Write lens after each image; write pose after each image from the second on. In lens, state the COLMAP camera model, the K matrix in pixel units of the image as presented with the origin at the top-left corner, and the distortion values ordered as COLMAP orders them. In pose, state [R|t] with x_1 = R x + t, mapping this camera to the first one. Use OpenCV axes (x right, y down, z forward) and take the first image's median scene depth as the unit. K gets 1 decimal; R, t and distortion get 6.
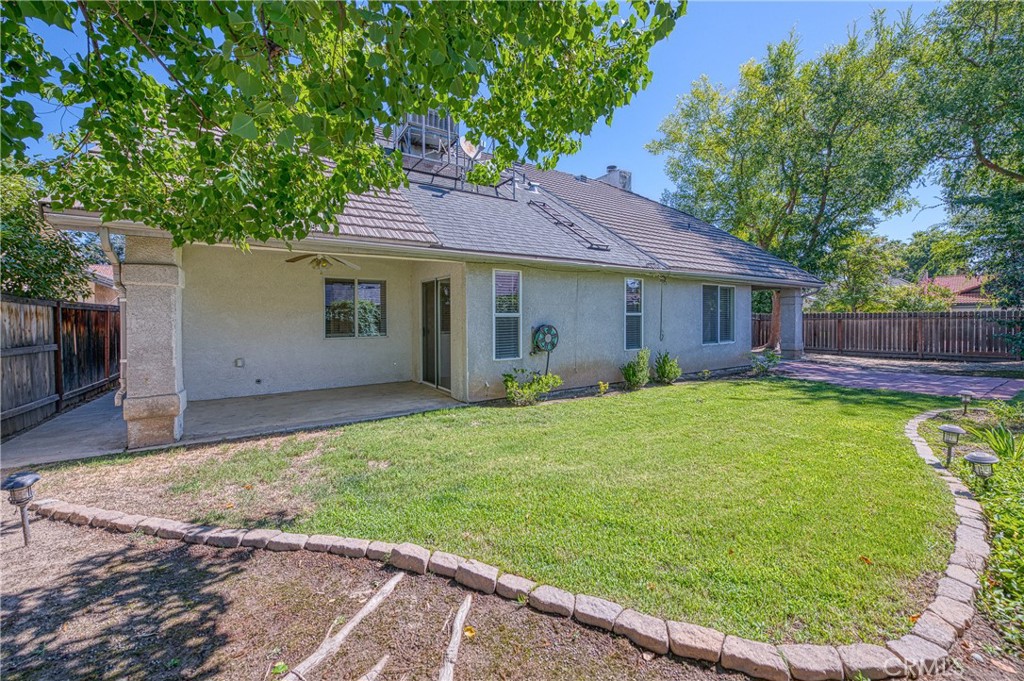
lens RADIAL K [[403.1, 0, 518.0], [0, 403.1, 325.2], [0, 0, 1]] dist [-0.011999, 0.000280]
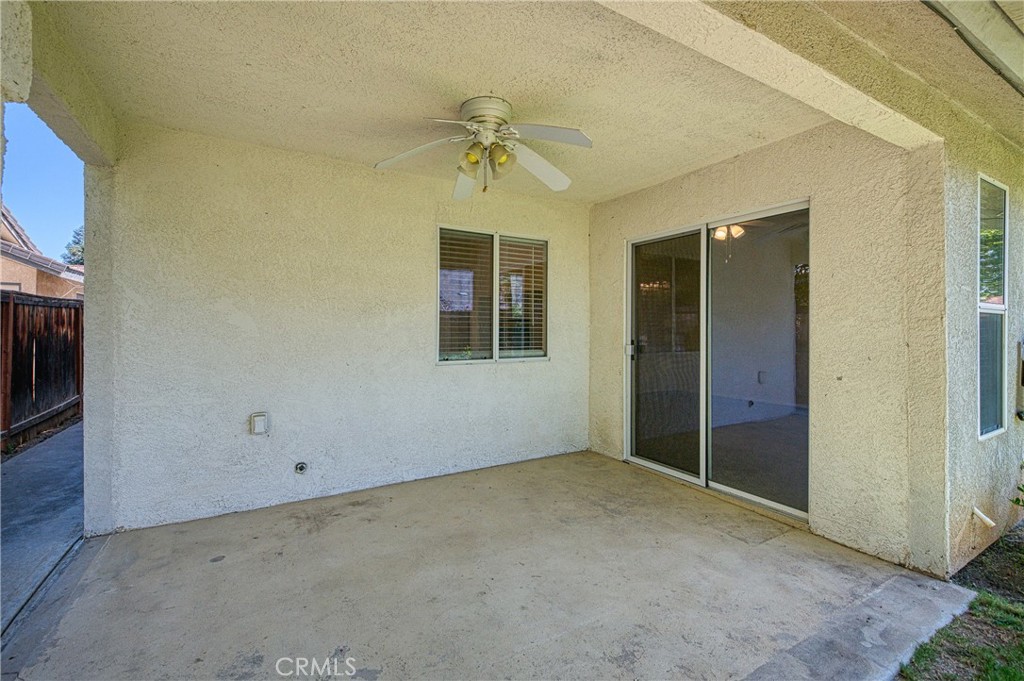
lens RADIAL K [[429.8, 0, 470.5], [0, 429.8, 327.6], [0, 0, 1]] dist [-0.002059, -0.000882]
pose [[0.994313, 0.009203, -0.106097, -1.373710], [-0.011210, 0.999769, -0.018333, 0.016867], [0.105904, 0.019418, 0.994187, 1.857064]]
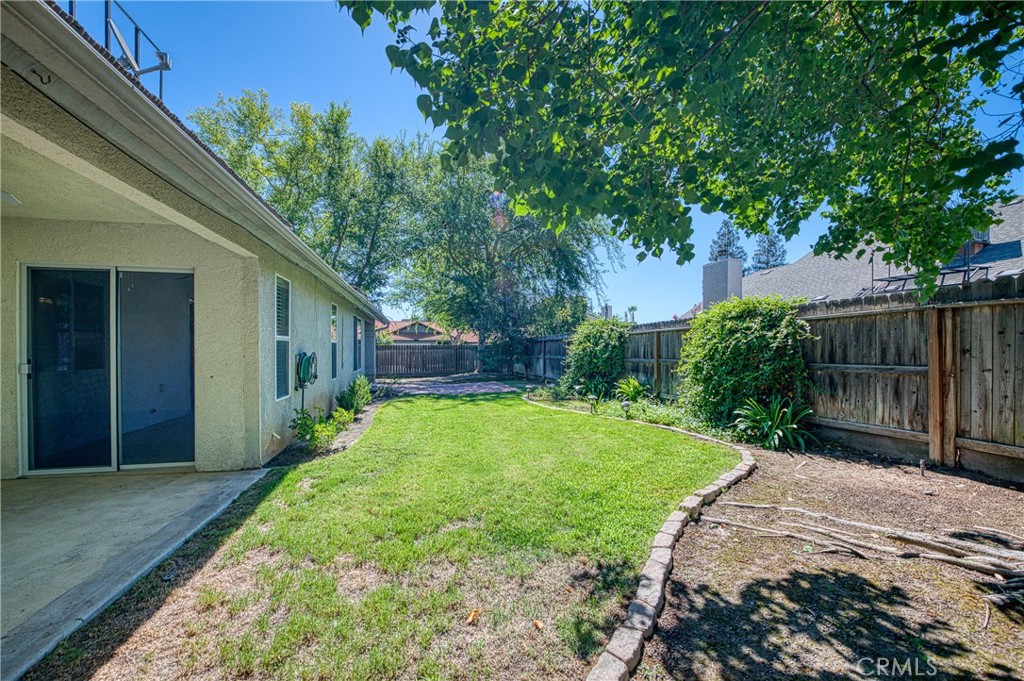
lens RADIAL K [[401.6, 0, 514.8], [0, 401.6, 350.9], [0, 0, 1]] dist [-0.012776, -0.000648]
pose [[0.348364, 0.000259, 0.937359, -1.786220], [0.013290, 0.999898, -0.005216, 0.029040], [-0.937265, 0.014274, 0.348325, 1.084315]]
